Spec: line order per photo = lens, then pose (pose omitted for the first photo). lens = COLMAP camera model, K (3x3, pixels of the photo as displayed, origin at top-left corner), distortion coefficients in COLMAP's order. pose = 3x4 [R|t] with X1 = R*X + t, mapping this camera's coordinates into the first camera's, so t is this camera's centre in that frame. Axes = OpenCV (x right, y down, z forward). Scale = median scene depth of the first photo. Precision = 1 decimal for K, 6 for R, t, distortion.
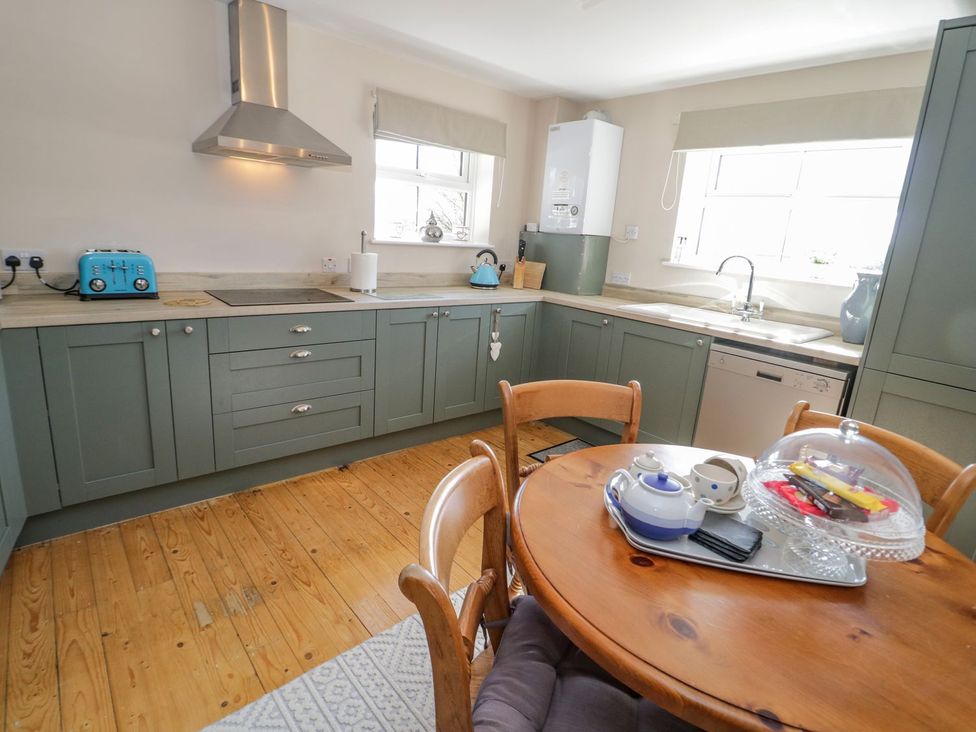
lens RADIAL K [[509.3, 0, 485.1], [0, 509.3, 351.4], [0, 0, 1]] dist [-0.002326, -0.014280]
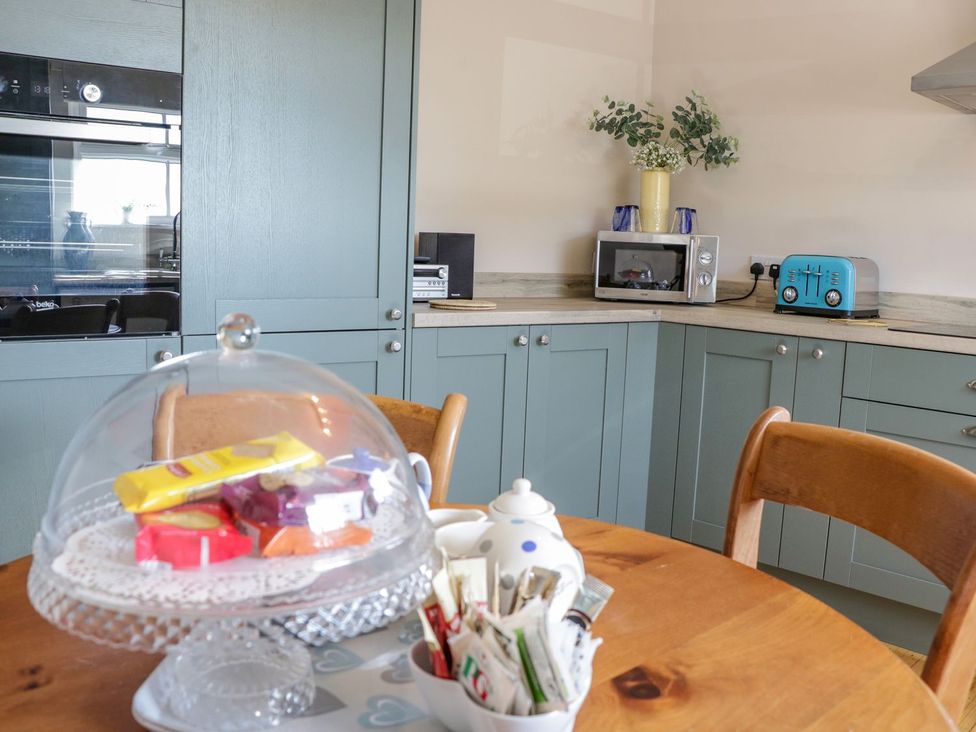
lens RADIAL K [[889.7, 0, 488.0], [0, 889.7, 366.0], [0, 0, 1]] dist [-0.149416, 0.016806]
pose [[0.071006, 0.071071, -0.994941, 0.483190], [-0.254752, 0.965671, 0.050800, 0.022990], [0.964396, 0.249856, 0.086674, 0.386564]]
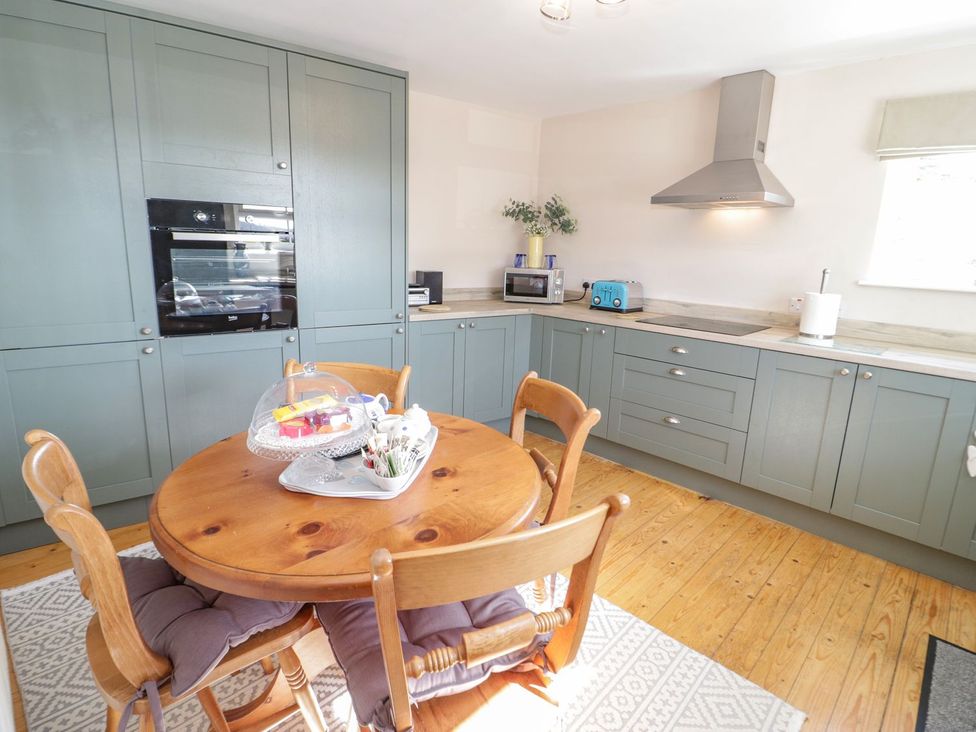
lens RADIAL K [[509.3, 0, 485.1], [0, 509.3, 351.4], [0, 0, 1]] dist [-0.002326, -0.014280]
pose [[0.075261, 0.142193, -0.986974, 0.712385], [-0.251988, 0.960368, 0.119145, -0.067482], [0.964799, 0.239739, 0.108109, 0.441075]]
